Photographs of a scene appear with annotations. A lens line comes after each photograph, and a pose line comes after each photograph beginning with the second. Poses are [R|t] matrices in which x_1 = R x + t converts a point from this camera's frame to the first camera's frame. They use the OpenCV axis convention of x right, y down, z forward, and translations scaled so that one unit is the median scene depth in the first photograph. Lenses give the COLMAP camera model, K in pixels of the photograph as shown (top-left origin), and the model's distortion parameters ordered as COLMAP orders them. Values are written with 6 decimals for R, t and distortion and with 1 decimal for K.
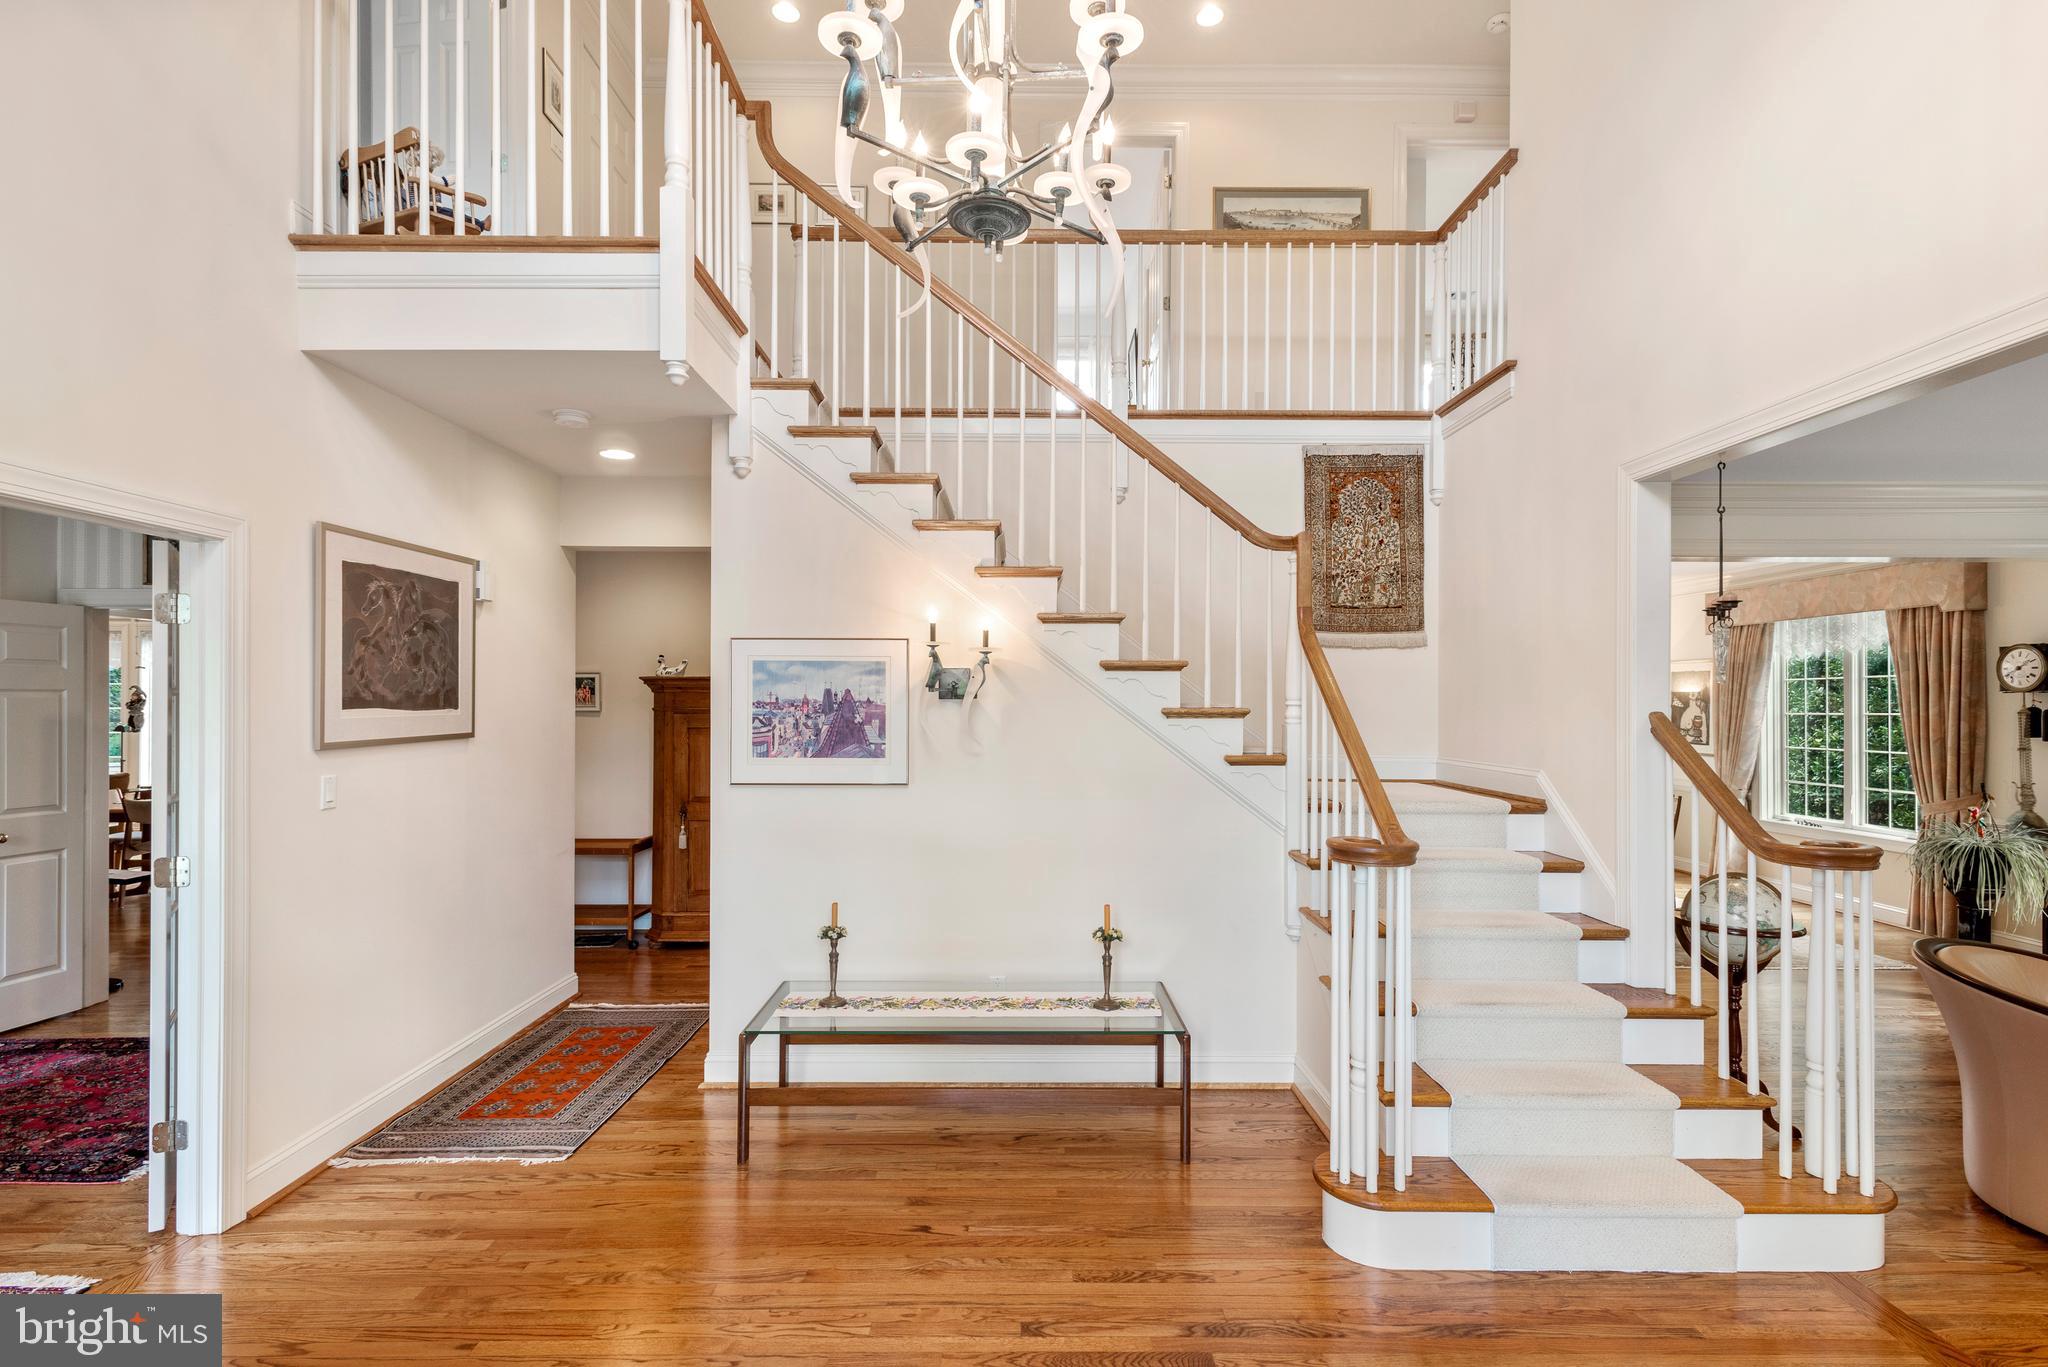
lens RADIAL K [[984.2, 0, 1033.8], [0, 984.2, 699.5], [0, 0, 1]] dist [0.011621, -0.000281]
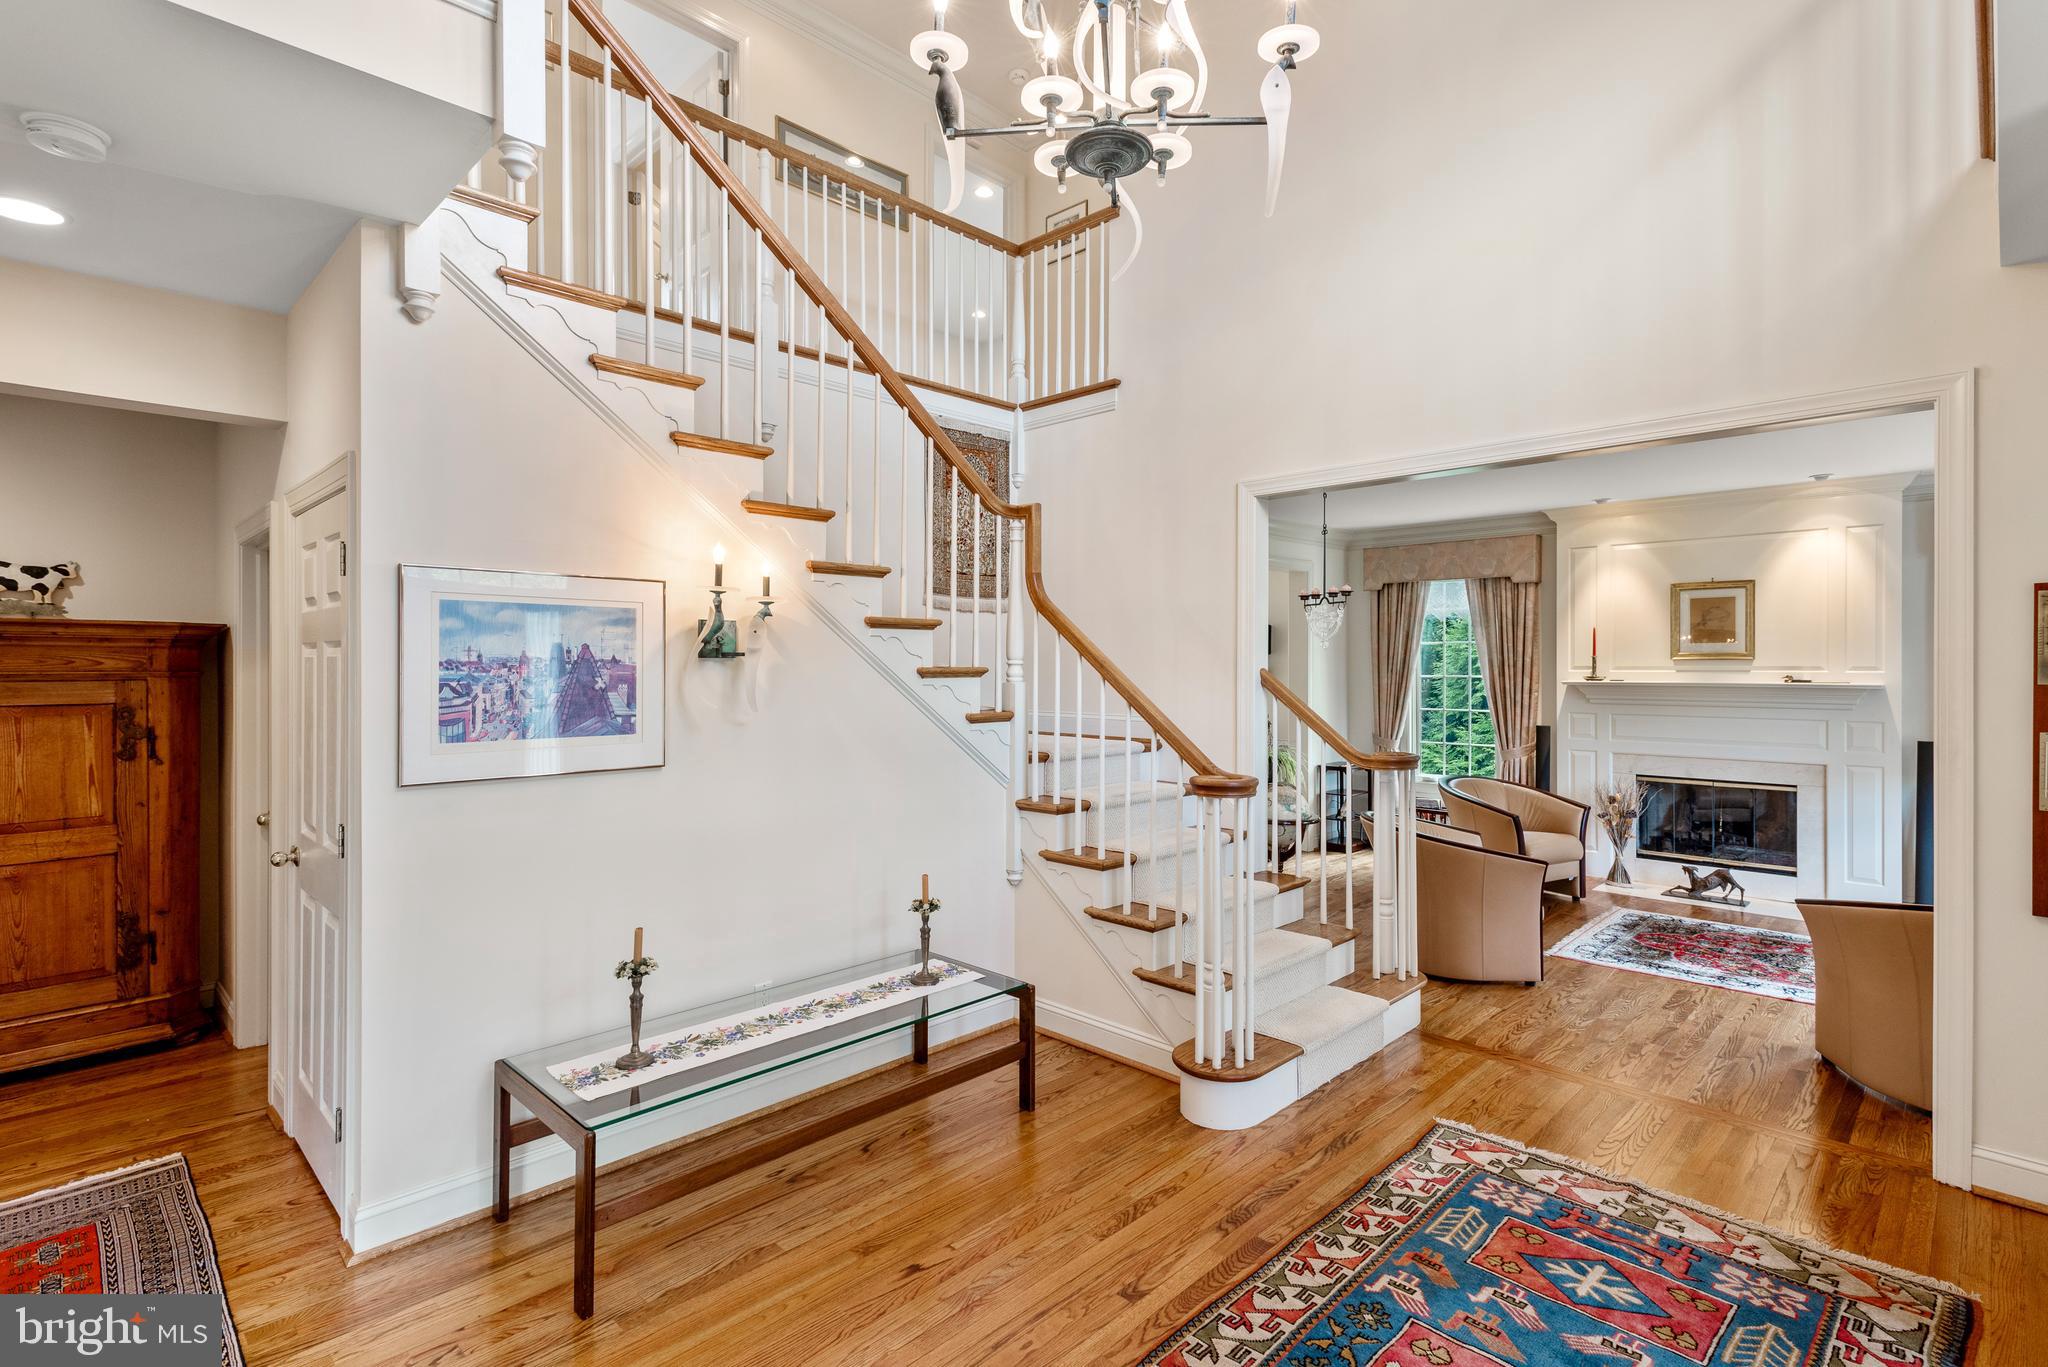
lens RADIAL K [[984.2, 0, 1039.7], [0, 984.2, 666.5], [0, 0, 1]] dist [0.011621, -0.000281]
pose [[0.700281, -0.003633, 0.713858, -0.480992], [-0.003247, 0.999960, 0.008274, -0.000791], [-0.713860, -0.008112, 0.700241, 0.233591]]
